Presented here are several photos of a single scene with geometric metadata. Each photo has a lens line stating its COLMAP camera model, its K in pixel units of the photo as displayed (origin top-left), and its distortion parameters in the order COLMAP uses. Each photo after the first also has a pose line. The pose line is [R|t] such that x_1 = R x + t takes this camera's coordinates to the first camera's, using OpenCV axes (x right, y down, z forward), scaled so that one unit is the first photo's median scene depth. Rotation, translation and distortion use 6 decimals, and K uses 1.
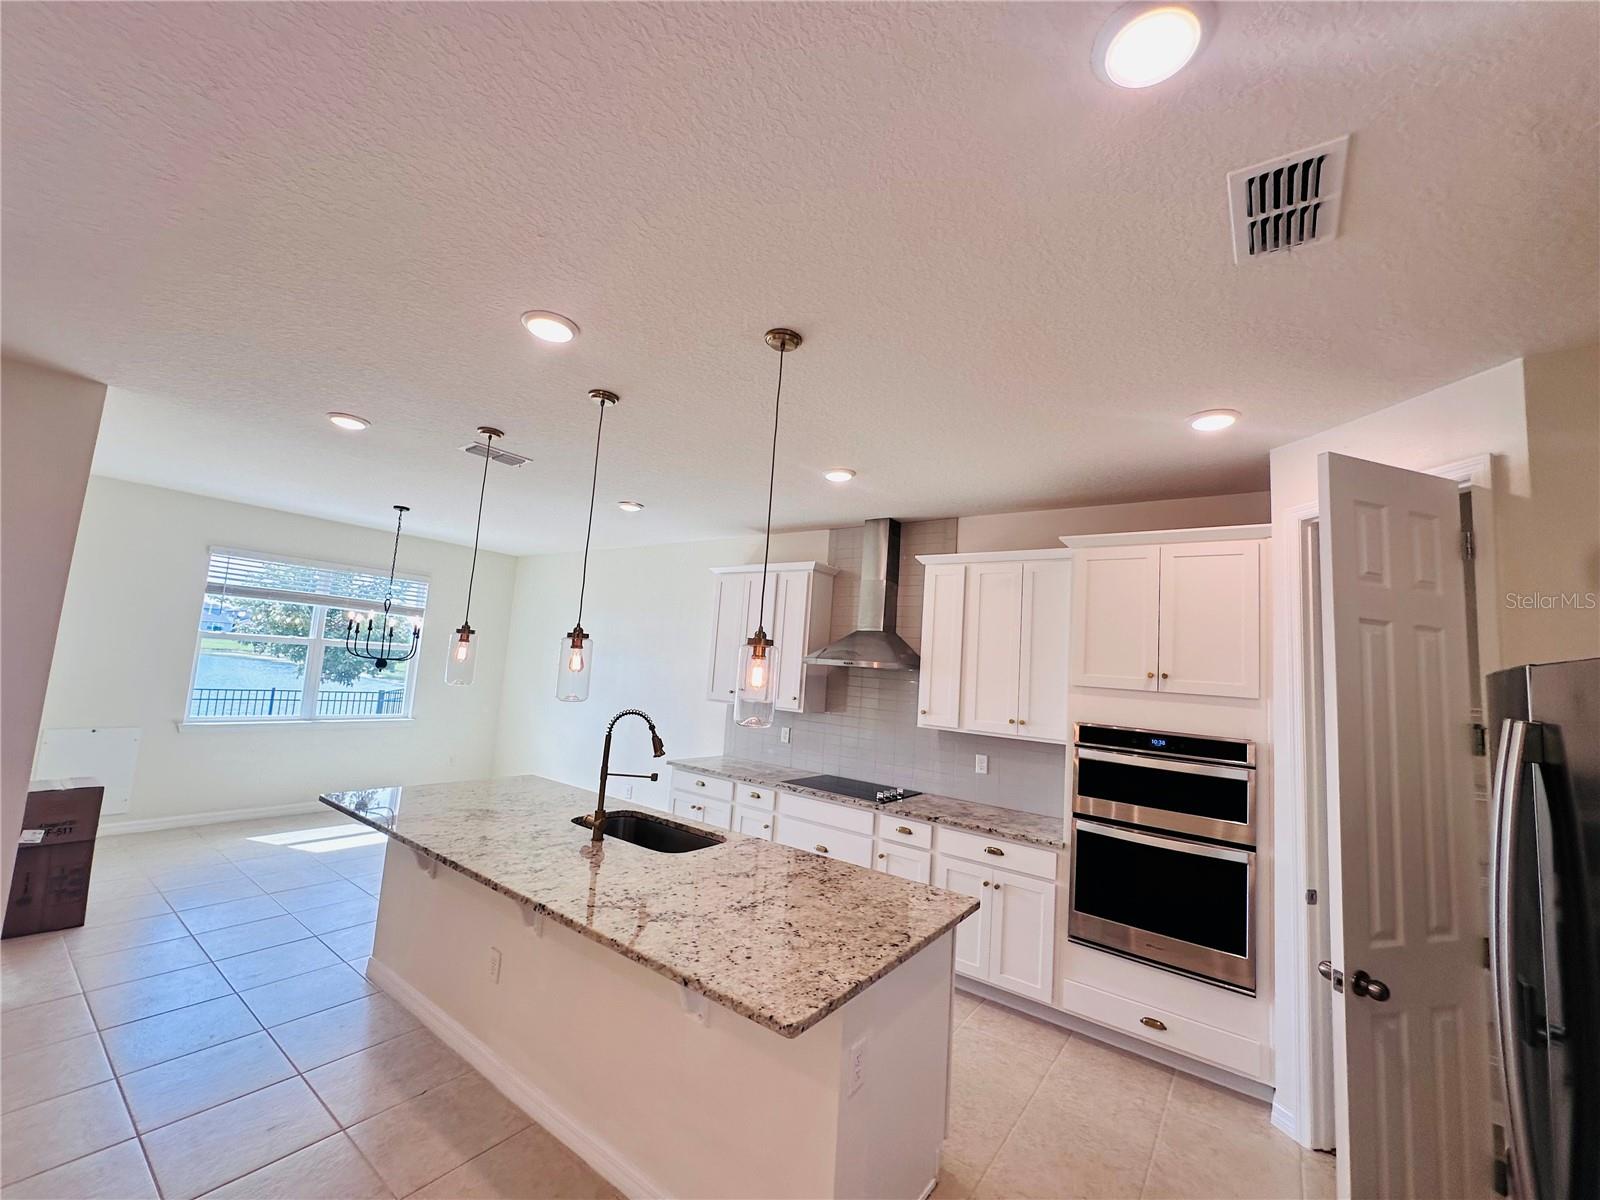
lens RADIAL K [[639.2, 0, 798.1], [0, 639.2, 602.3], [0, 0, 1]] dist [-0.006554, 0.001256]
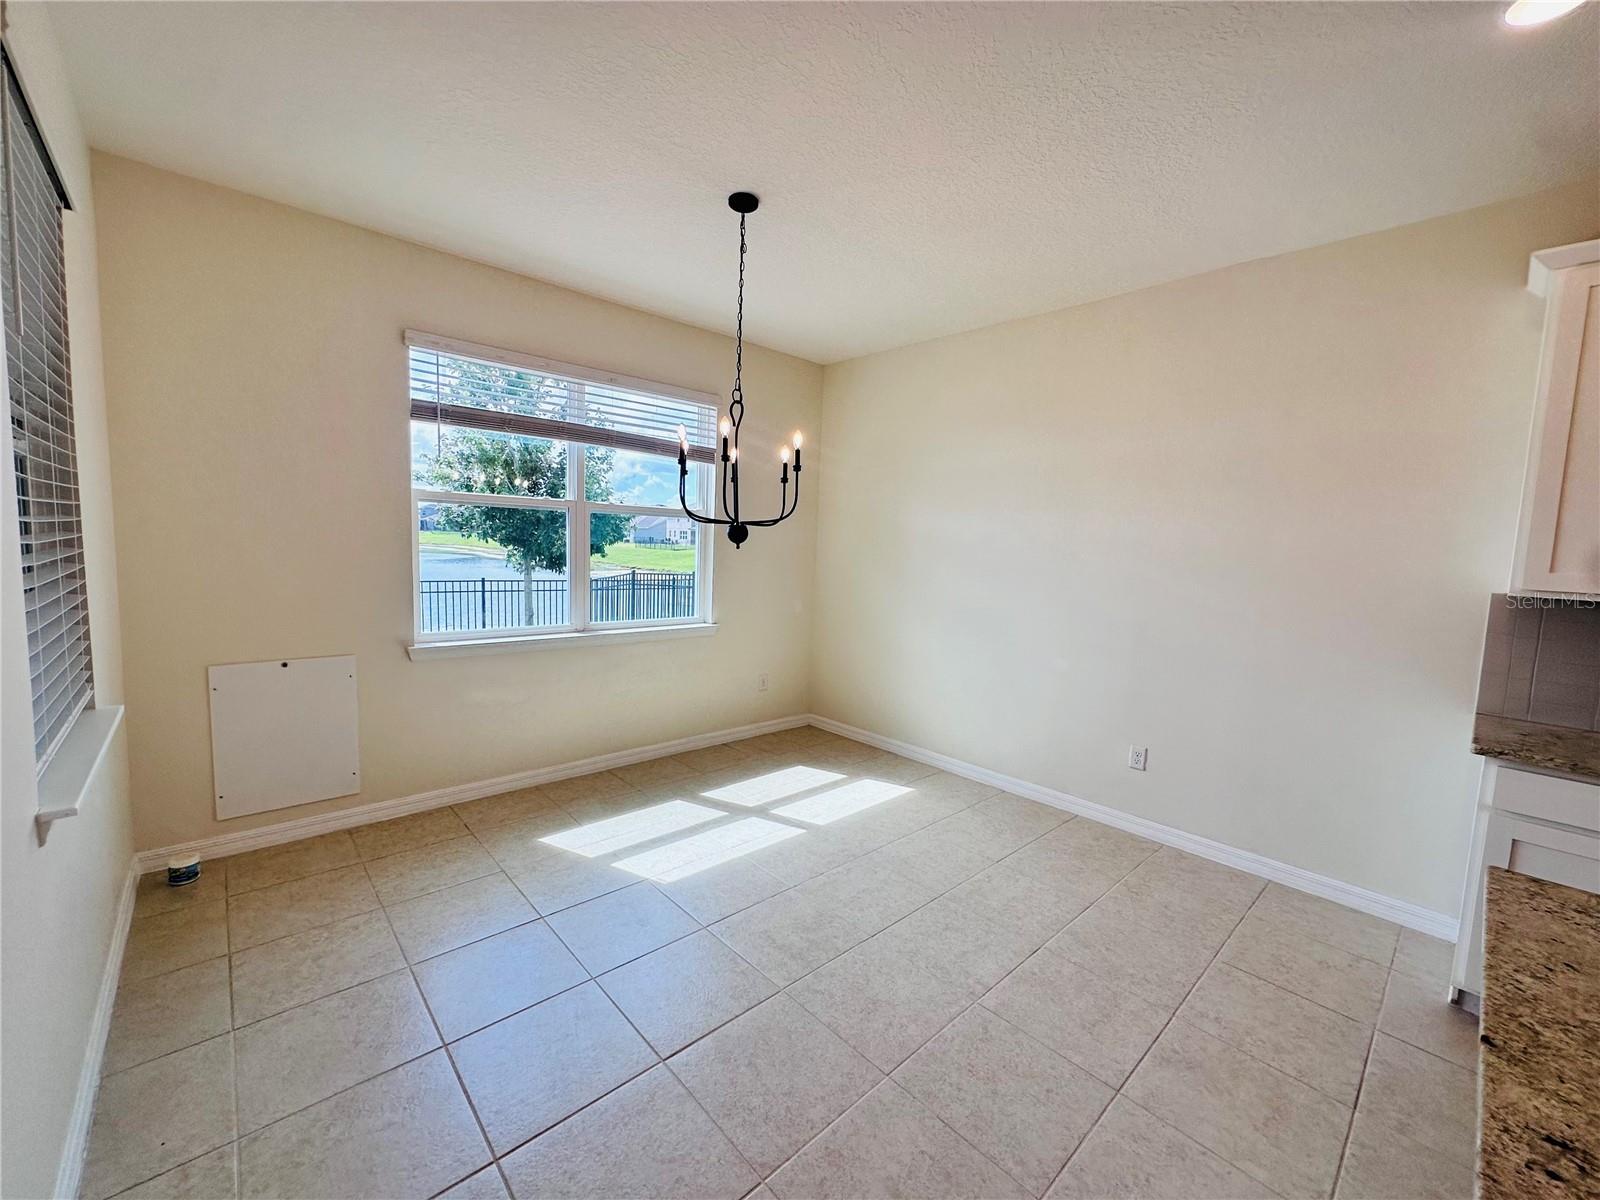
lens RADIAL K [[639.2, 0, 801.5], [0, 639.2, 605.8], [0, 0, 1]] dist [-0.006554, 0.001256]
pose [[0.981500, -0.011303, -0.191129, -0.837128], [0.048250, 0.980639, 0.189785, 0.097295], [0.185284, -0.195496, 0.963043, 0.840129]]
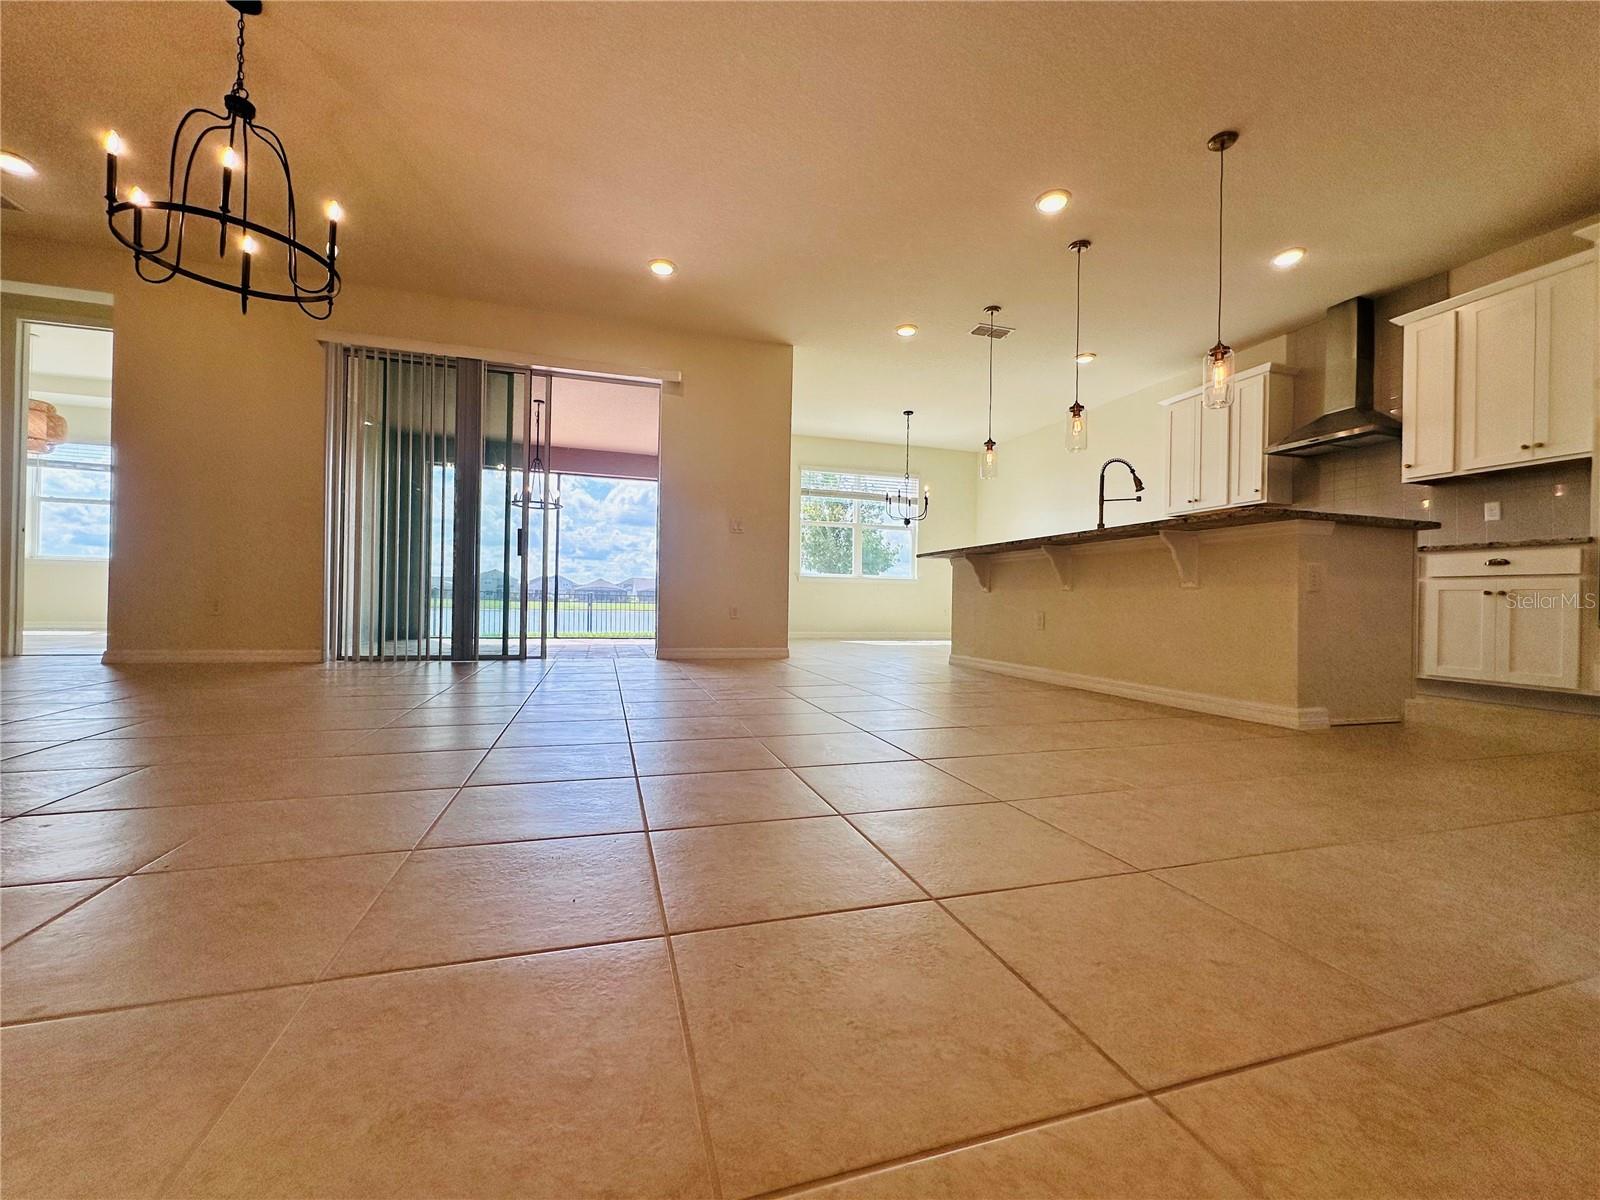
lens RADIAL K [[639.2, 0, 801.9], [0, 639.2, 600.6], [0, 0, 1]] dist [-0.006554, 0.001256]
pose [[0.805256, -0.056520, -0.590228, 0.000500], [0.100119, 0.994114, 0.041397, 0.311197], [0.584414, -0.092428, 0.806175, -0.539027]]
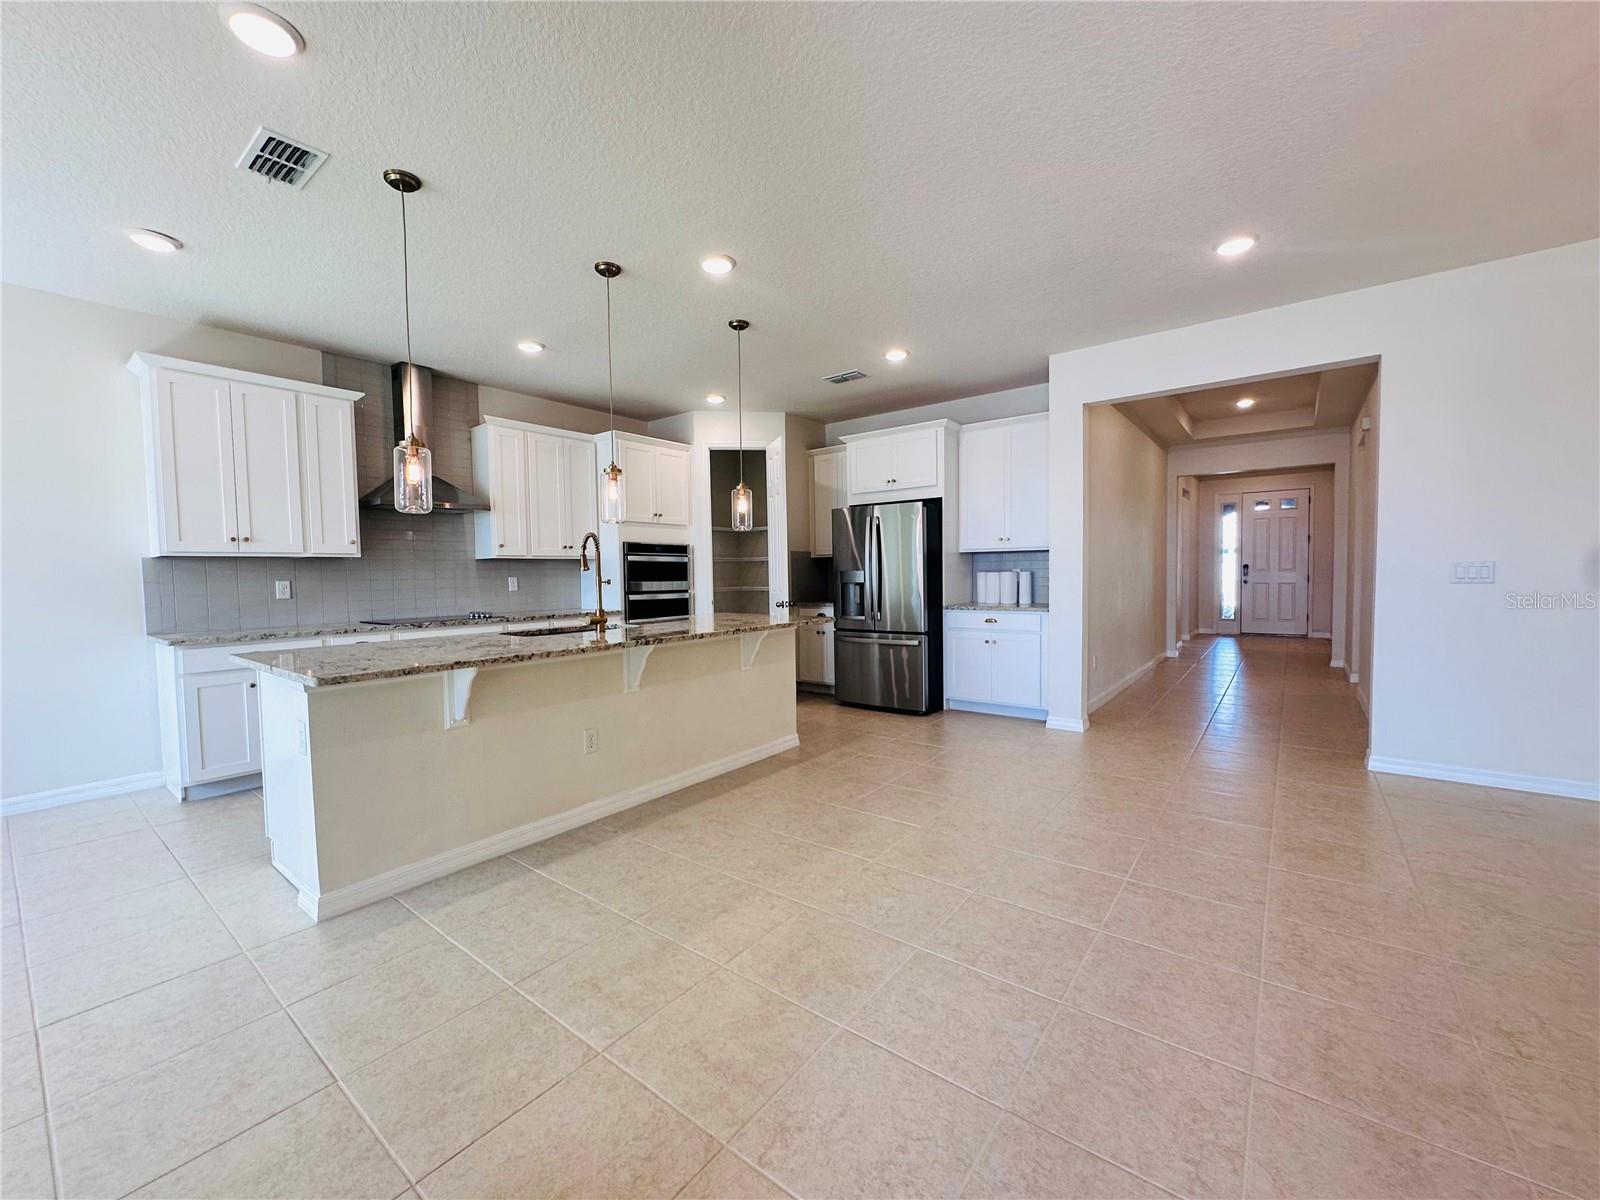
lens RADIAL K [[639.2, 0, 799.9], [0, 639.2, 602.1], [0, 0, 1]] dist [-0.006554, 0.001256]
pose [[0.018973, -0.117081, 0.992941, -1.324051], [-0.087152, 0.989146, 0.118299, 0.103151], [-0.996014, -0.088782, 0.008563, 0.494504]]
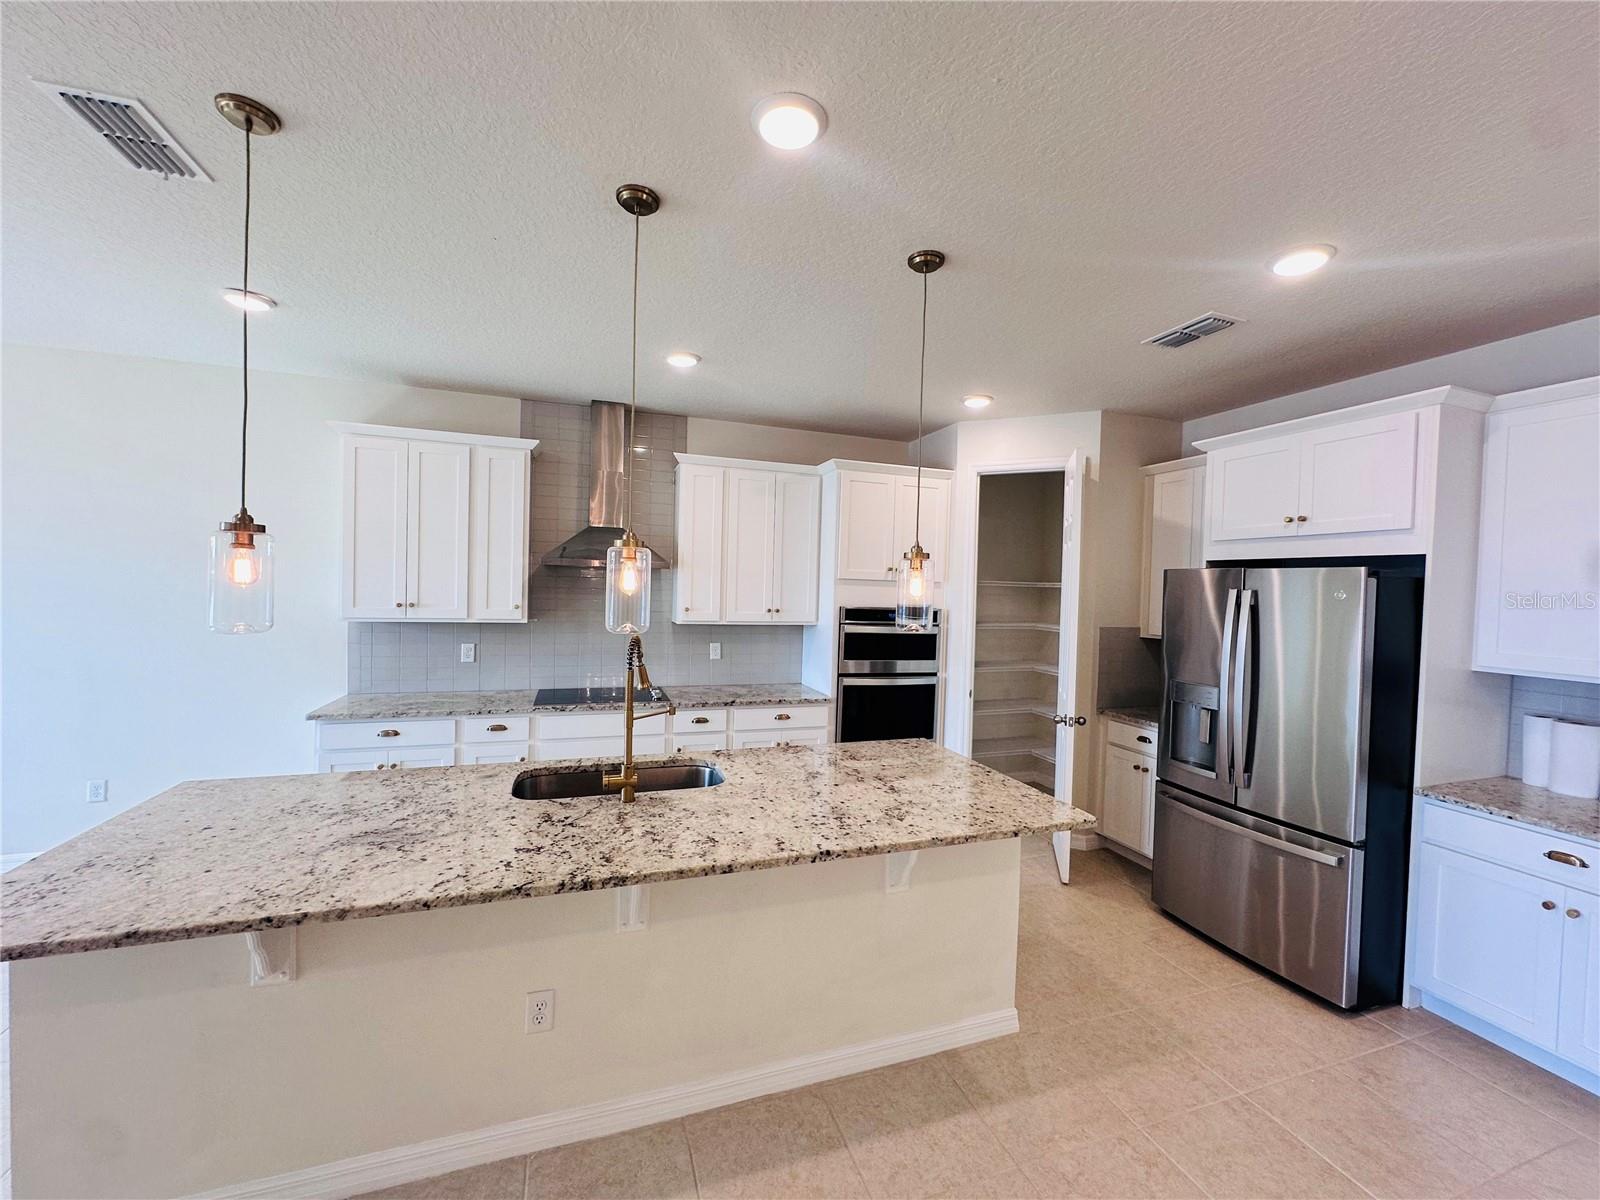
lens RADIAL K [[639.2, 0, 799.6], [0, 639.2, 600.8], [0, 0, 1]] dist [-0.006554, 0.001256]
pose [[0.565492, -0.073852, 0.821441, -0.690524], [-0.075103, 0.987234, 0.140460, -0.000915], [-0.821327, -0.141122, 0.552726, 0.351045]]
